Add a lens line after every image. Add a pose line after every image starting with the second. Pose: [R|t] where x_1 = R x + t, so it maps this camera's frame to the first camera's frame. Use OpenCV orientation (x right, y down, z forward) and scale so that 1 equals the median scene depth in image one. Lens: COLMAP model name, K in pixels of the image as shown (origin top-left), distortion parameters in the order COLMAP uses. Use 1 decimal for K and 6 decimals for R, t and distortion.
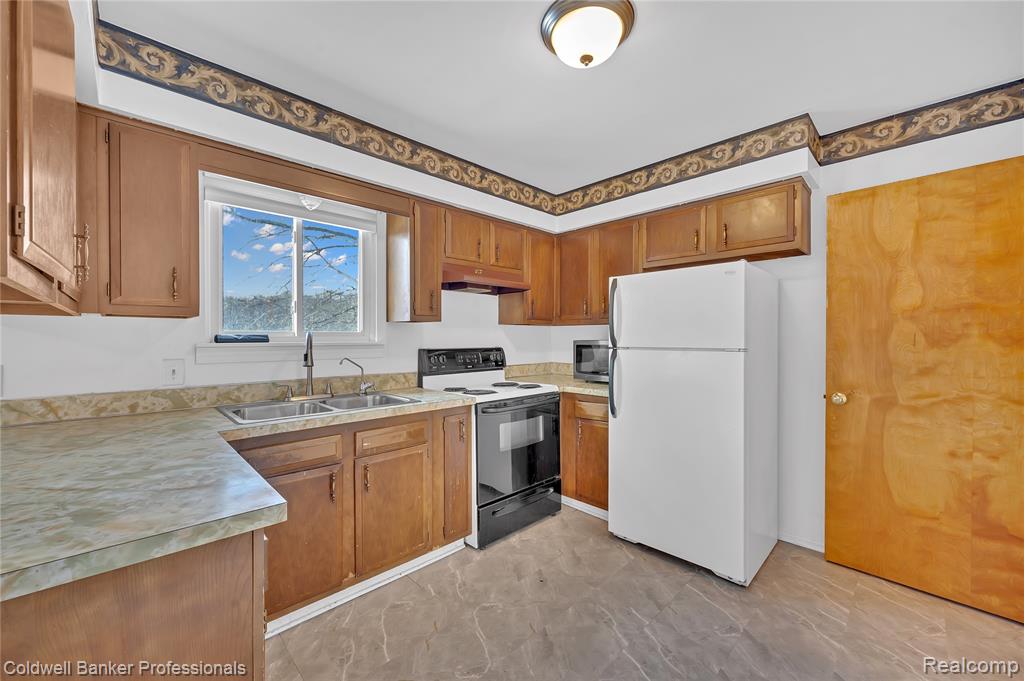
lens RADIAL K [[400.2, 0, 514.9], [0, 400.2, 336.0], [0, 0, 1]] dist [0.000327, -0.000320]
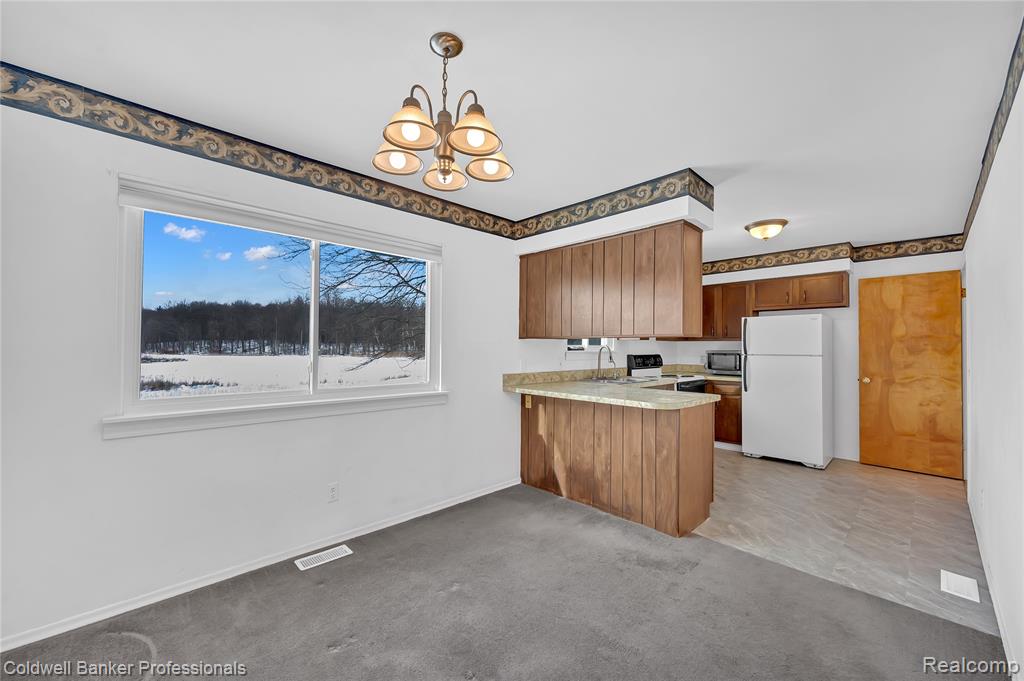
lens RADIAL K [[400.2, 0, 513.7], [0, 400.2, 337.5], [0, 0, 1]] dist [0.000327, -0.000320]
pose [[0.999943, 0.006585, -0.008447, -0.972719], [-0.006784, 0.999694, -0.023785, 0.000750], [0.008288, 0.023841, 0.999681, -1.060235]]
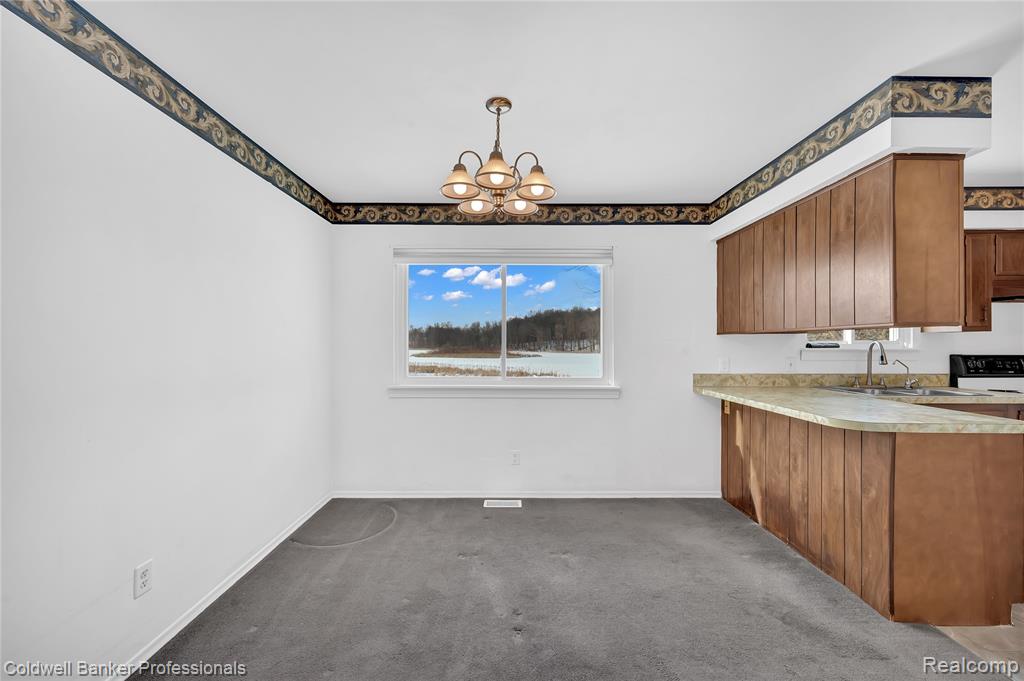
lens RADIAL K [[400.2, 0, 509.7], [0, 400.2, 336.6], [0, 0, 1]] dist [0.000327, -0.000320]
pose [[0.715829, -0.014155, -0.698132, -0.455327], [0.000696, 0.999808, -0.019557, 0.001929], [0.698275, 0.013513, 0.715702, -0.982019]]
